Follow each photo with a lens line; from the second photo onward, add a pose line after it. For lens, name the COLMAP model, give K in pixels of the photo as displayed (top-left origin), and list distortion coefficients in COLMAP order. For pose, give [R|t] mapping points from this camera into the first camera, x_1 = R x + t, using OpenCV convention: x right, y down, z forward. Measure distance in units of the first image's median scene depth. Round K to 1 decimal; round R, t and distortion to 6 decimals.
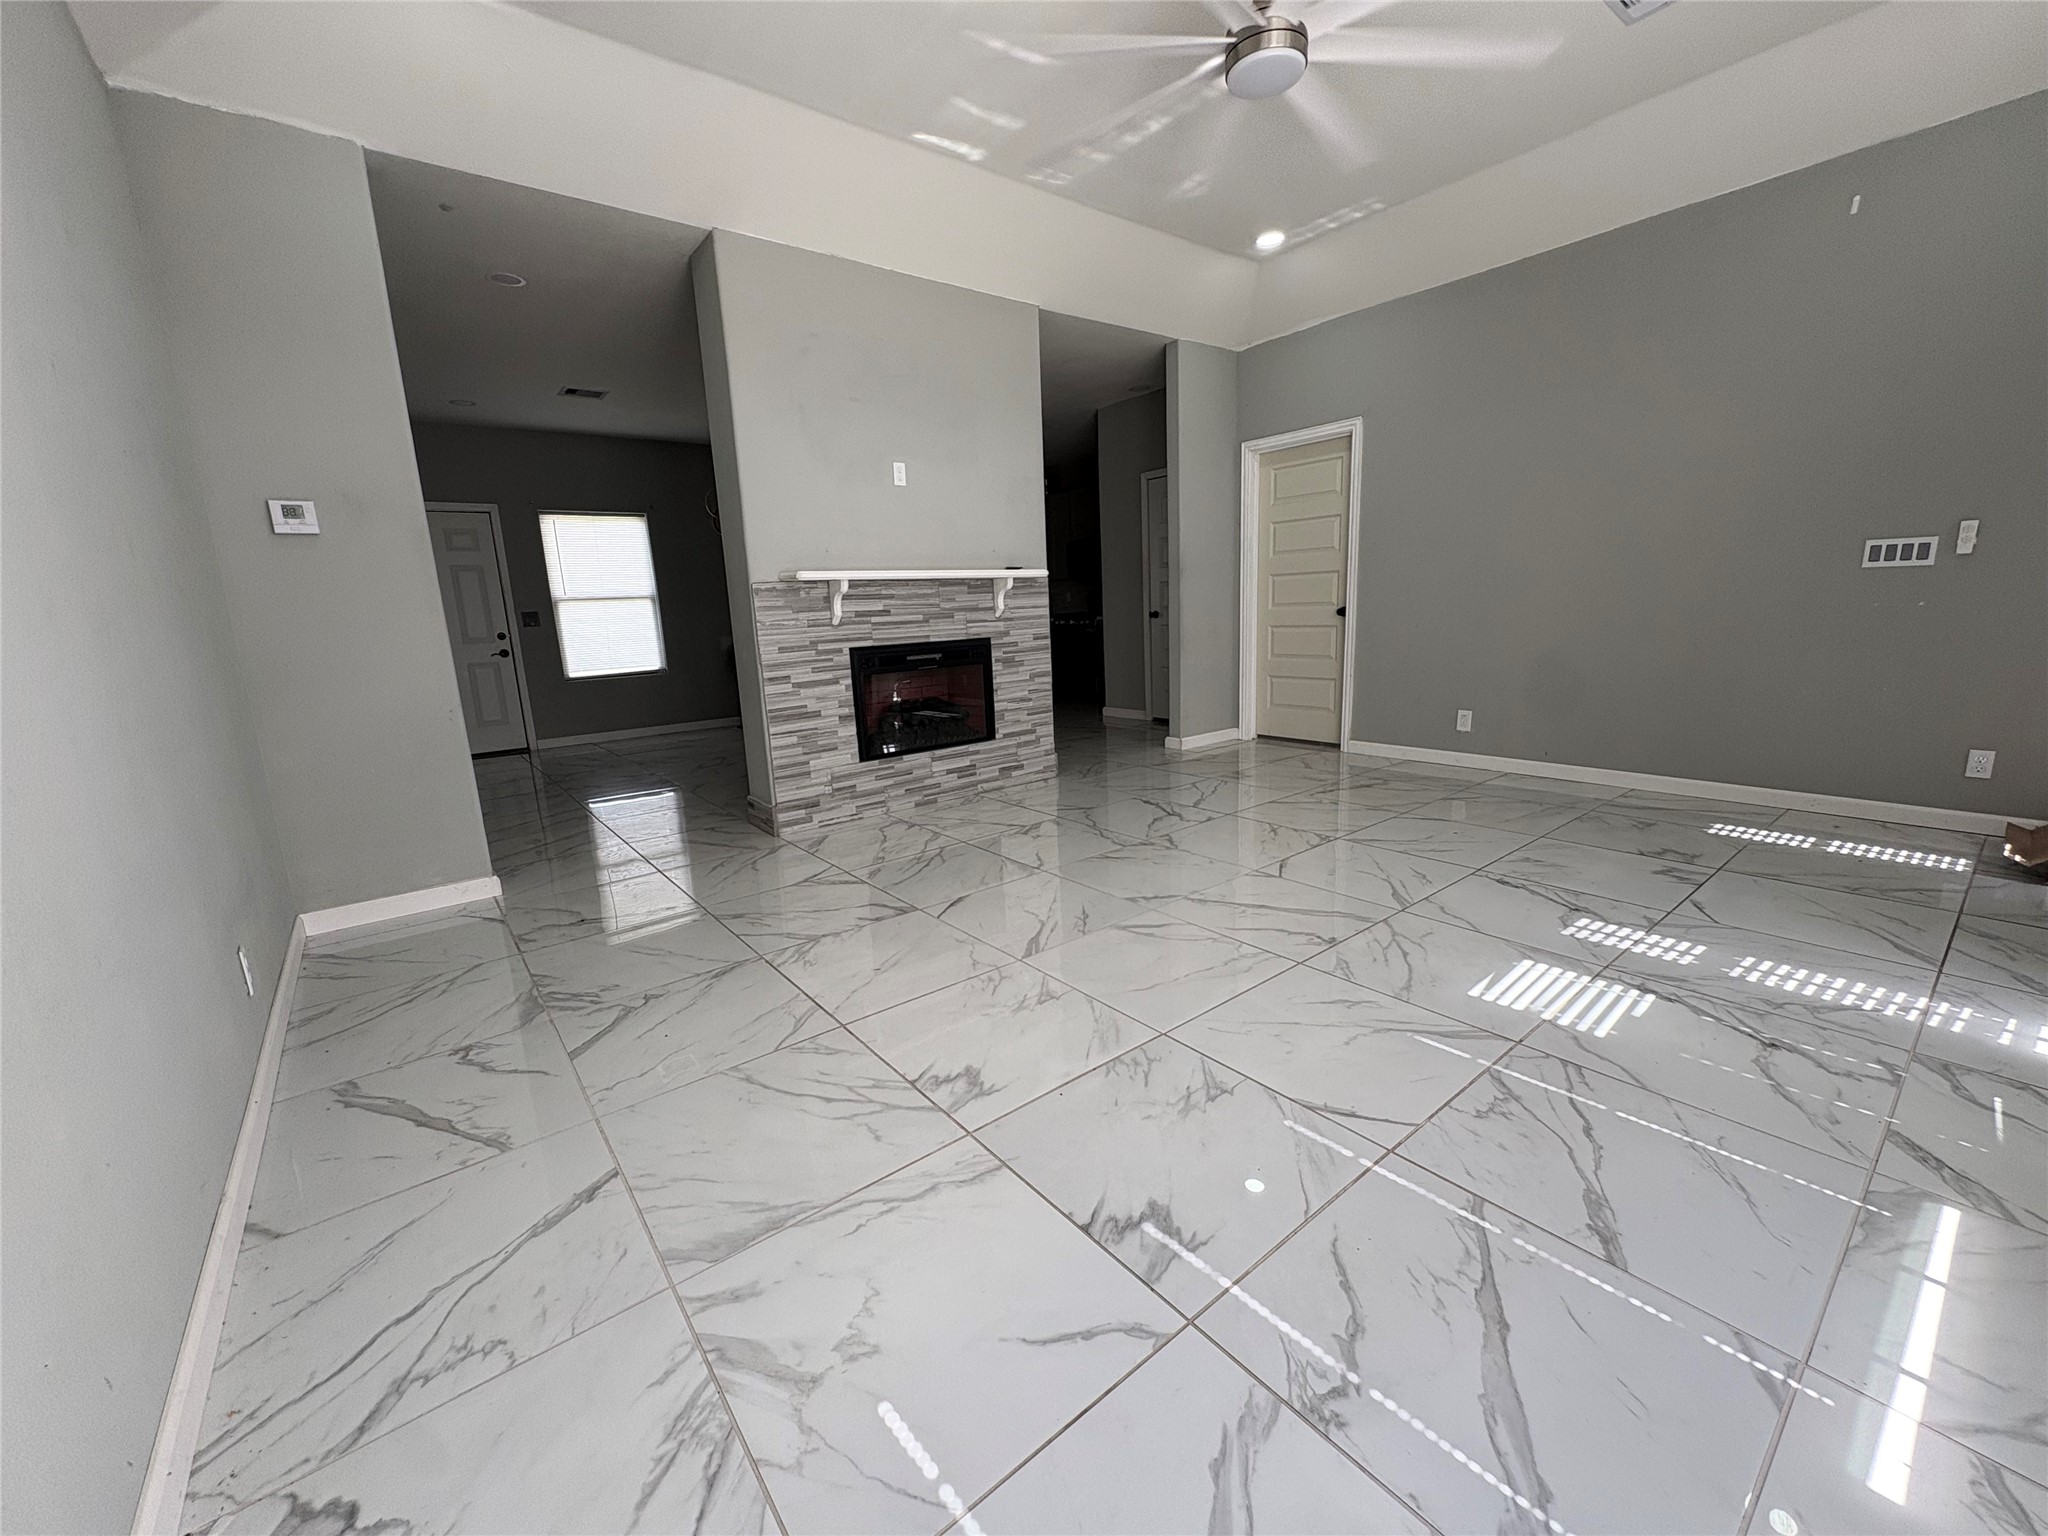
lens RADIAL K [[812.5, 0, 1033.9], [0, 812.5, 765.1], [0, 0, 1]] dist [-0.000037, 0.000063]
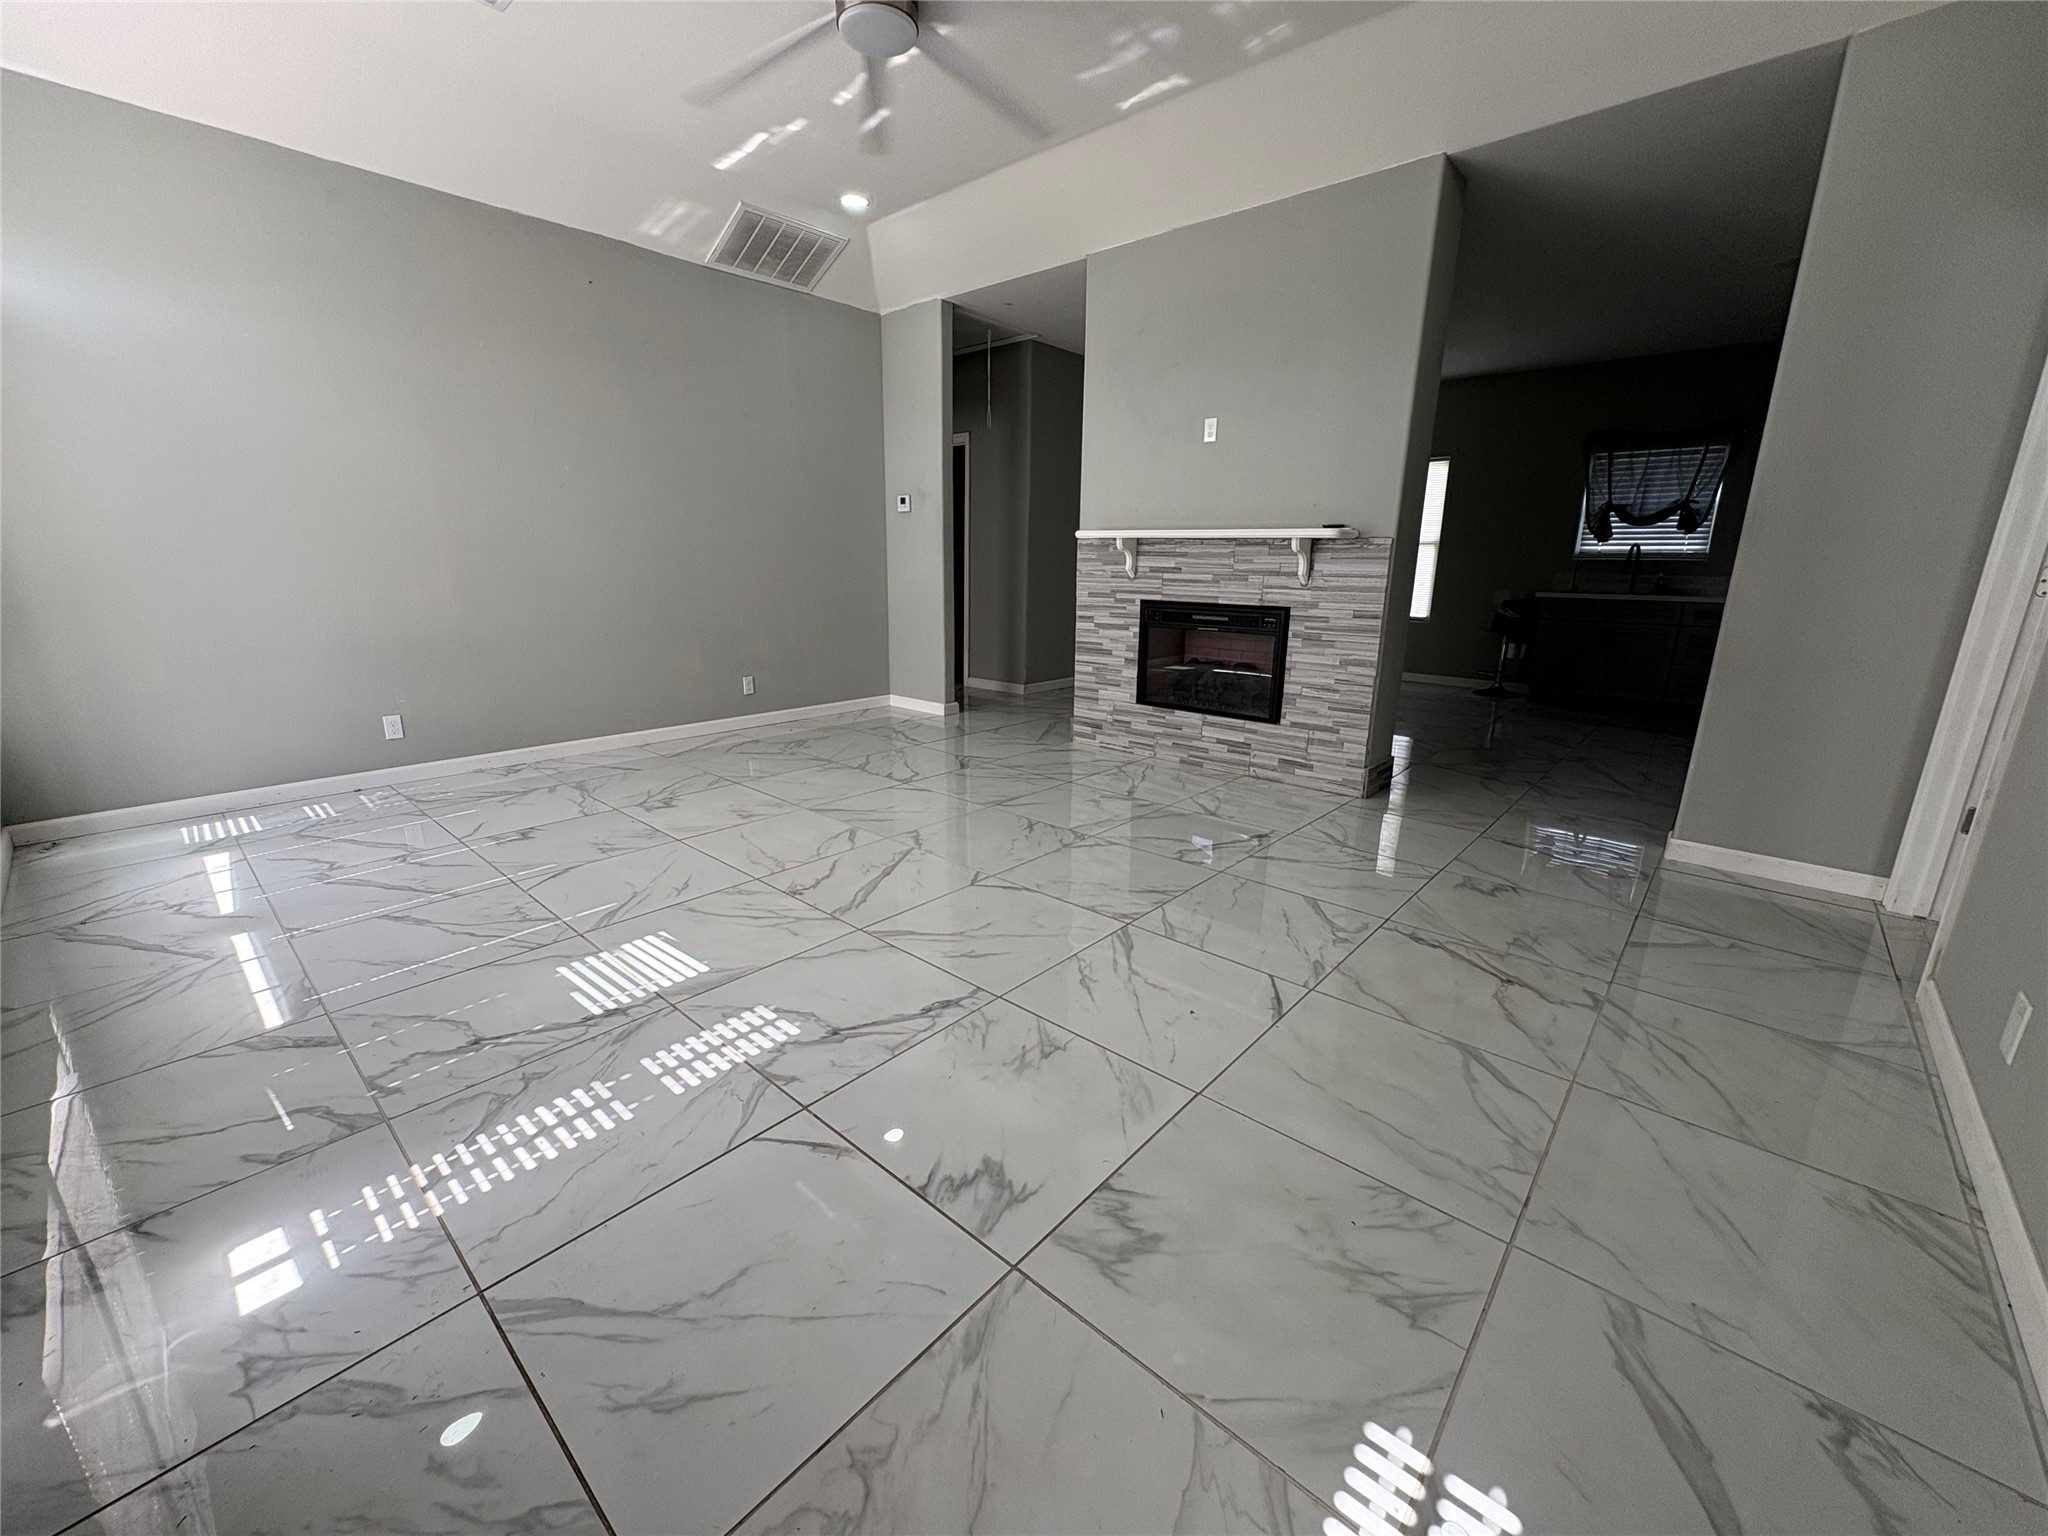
lens RADIAL K [[812.5, 0, 1020.2], [0, 812.5, 772.0], [0, 0, 1]] dist [-0.000037, 0.000063]
pose [[0.167426, 0.295599, -0.940526, 0.874343], [-0.211911, 0.942484, 0.258491, -0.176992], [0.962841, 0.156030, 0.220437, 0.641645]]
